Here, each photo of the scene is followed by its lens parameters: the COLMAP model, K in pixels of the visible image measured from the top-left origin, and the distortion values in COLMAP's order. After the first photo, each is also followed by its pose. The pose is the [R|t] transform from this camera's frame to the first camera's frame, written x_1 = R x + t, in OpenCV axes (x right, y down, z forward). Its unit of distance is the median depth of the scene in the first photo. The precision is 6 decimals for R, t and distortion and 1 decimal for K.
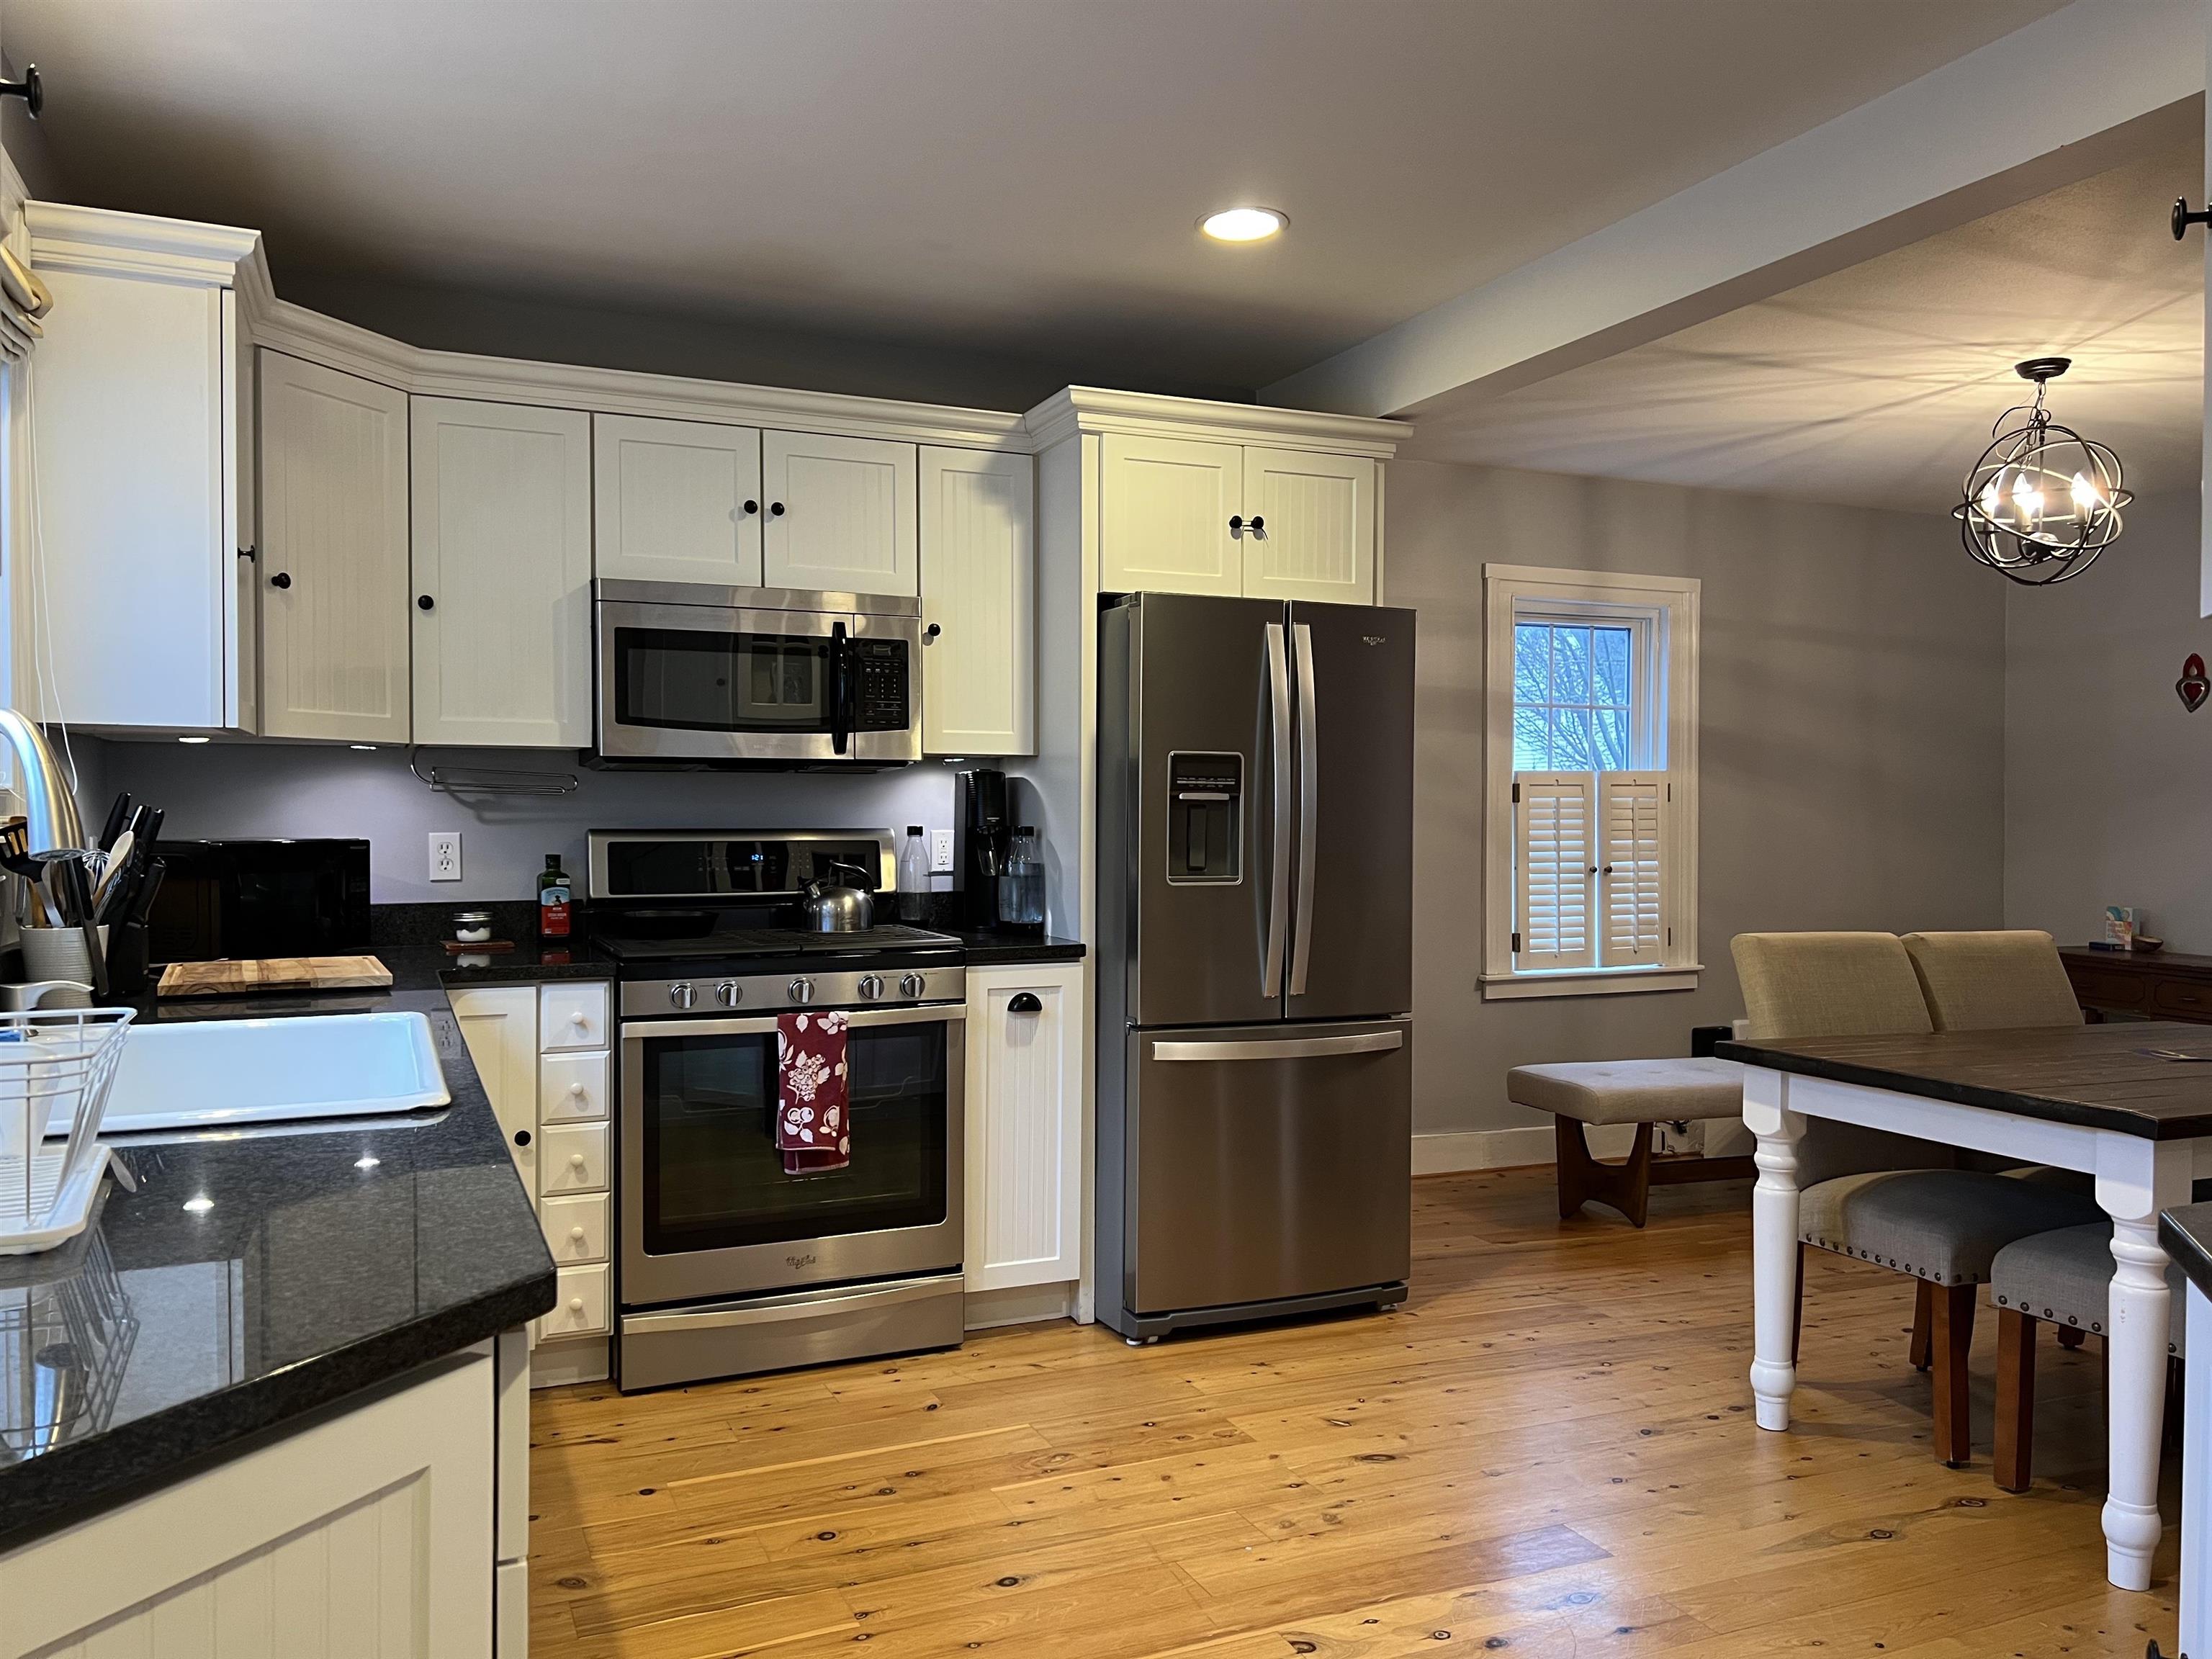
lens RADIAL K [[1653.1, 0, 1100.7], [0, 1653.1, 846.7], [0, 0, 1]] dist [0.077417, -0.088057]
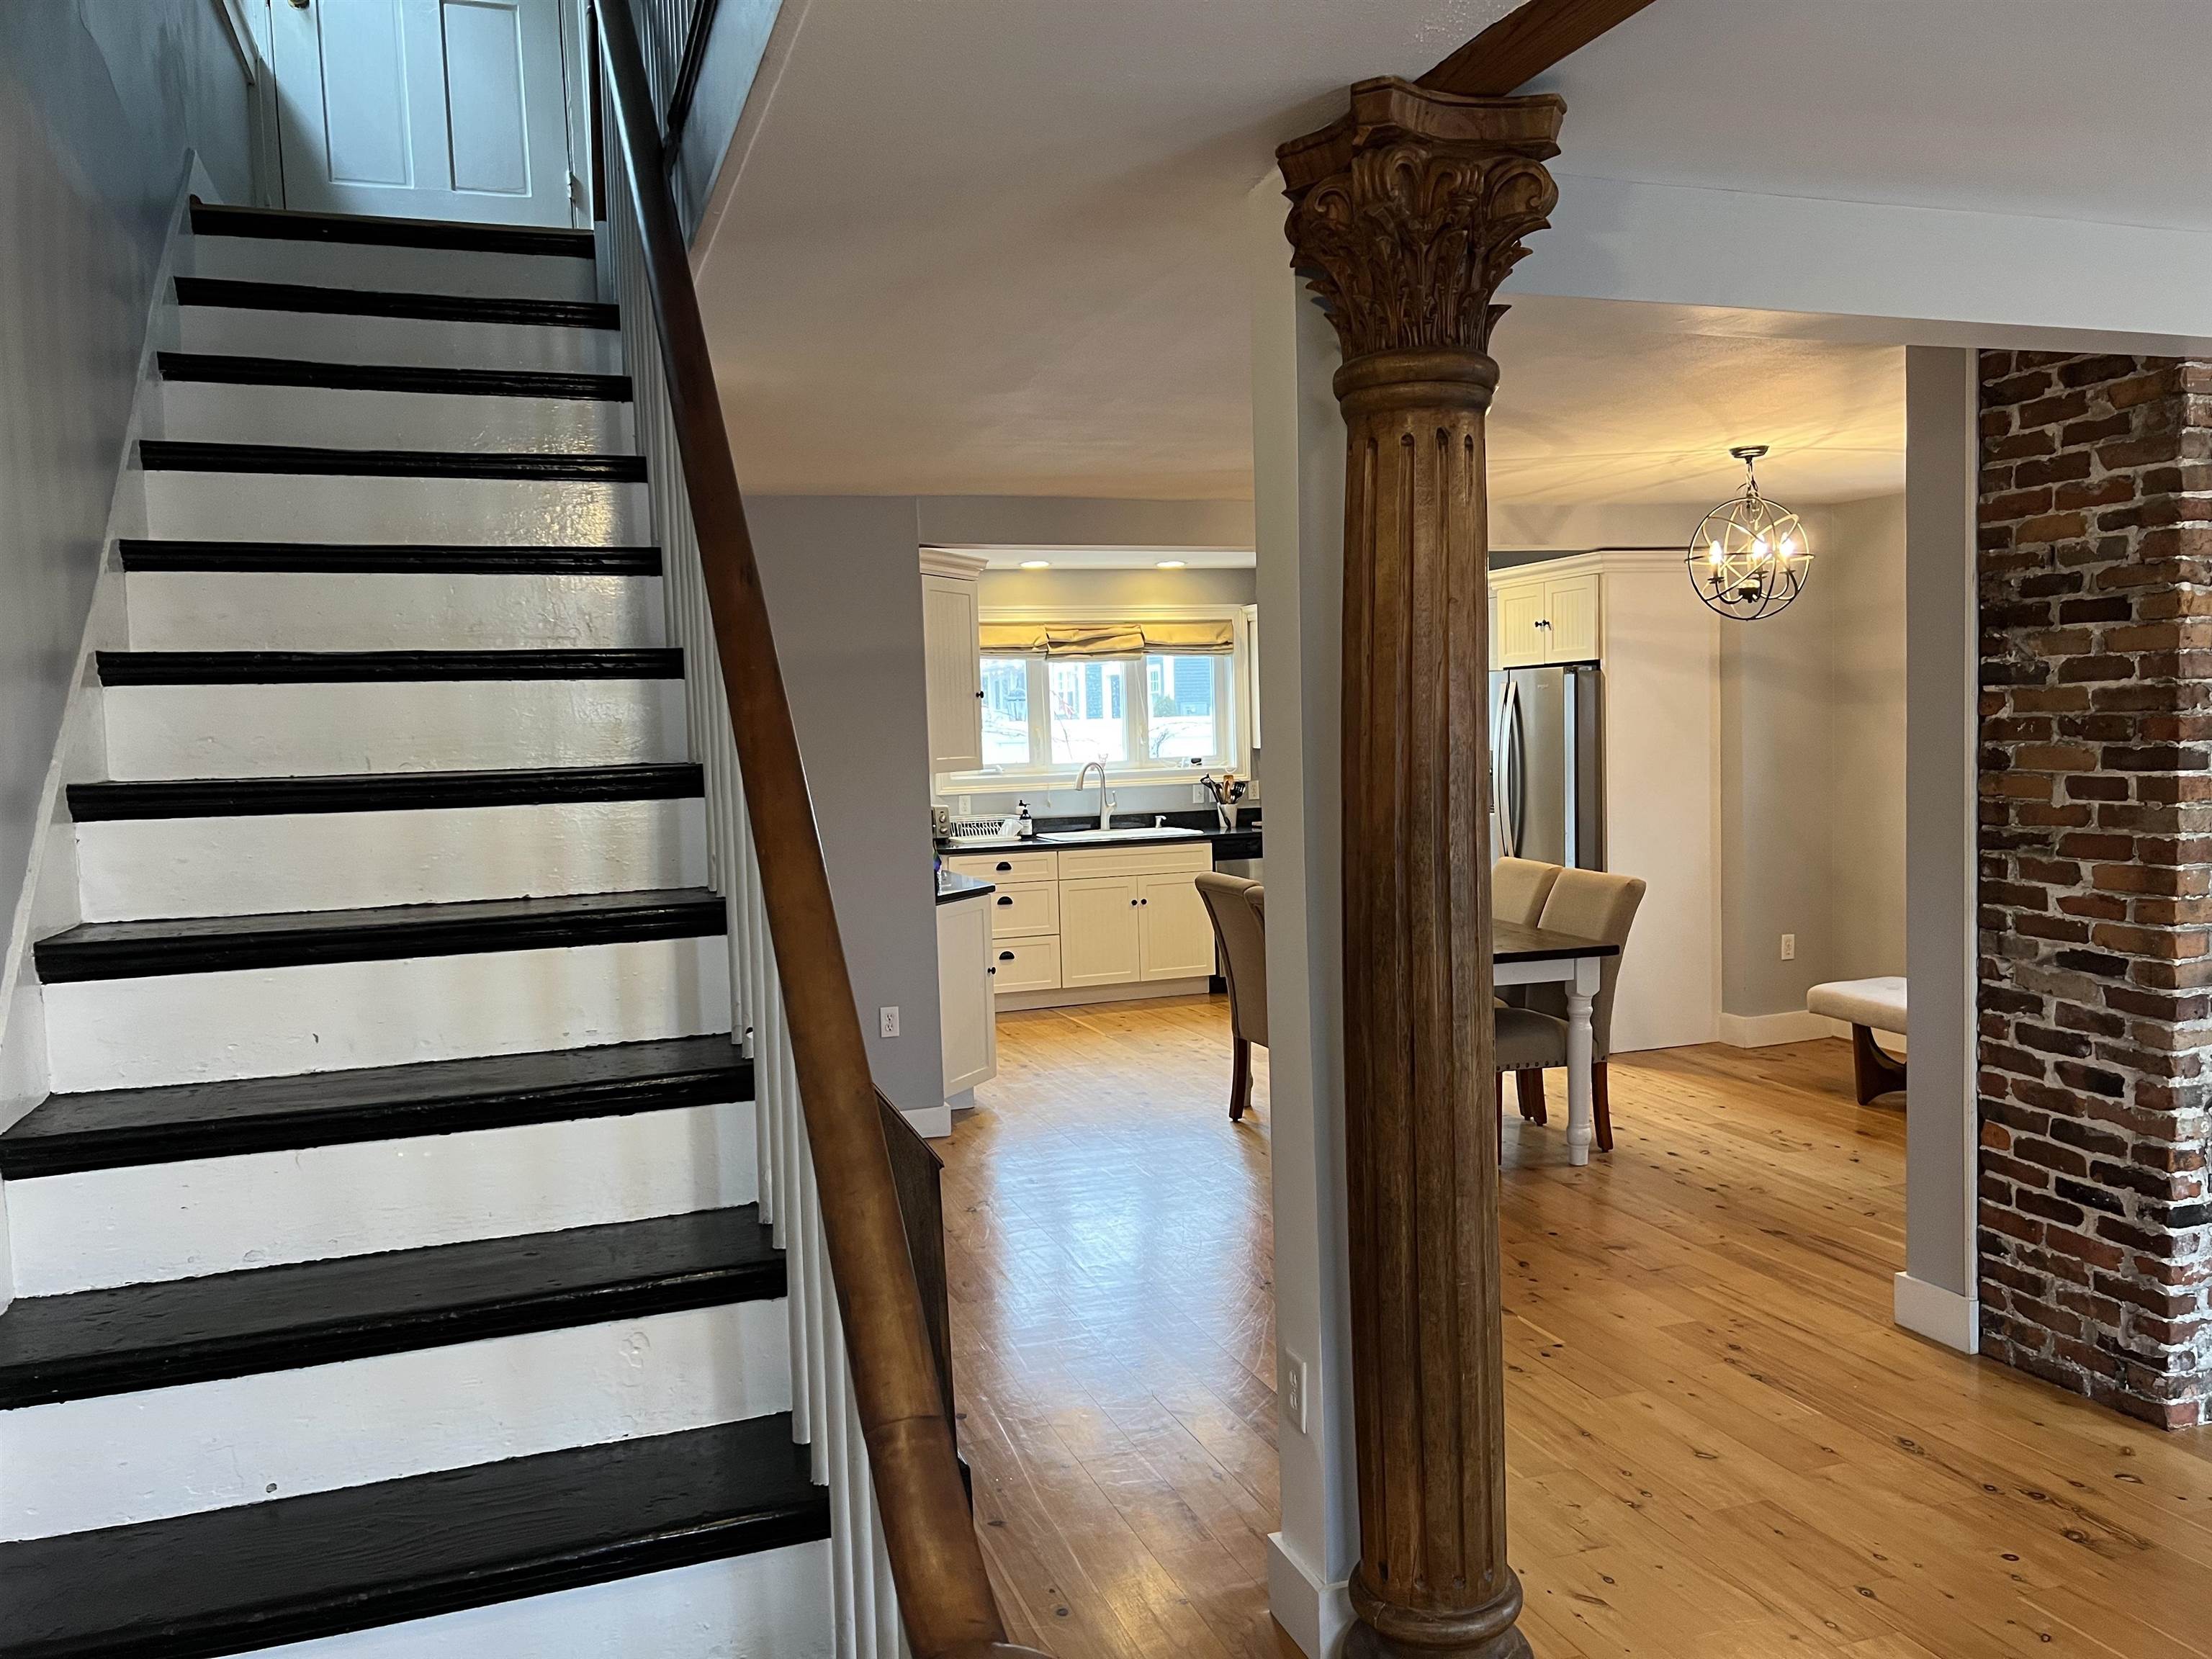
lens RADIAL K [[1653.1, 0, 1104.3], [0, 1653.1, 841.4], [0, 0, 1]] dist [0.077417, -0.088057]
pose [[-0.069399, 0.071814, -0.995001, 2.069128], [0.011991, 0.997394, 0.071150, -0.091095], [0.997517, -0.006994, -0.070079, 0.648965]]
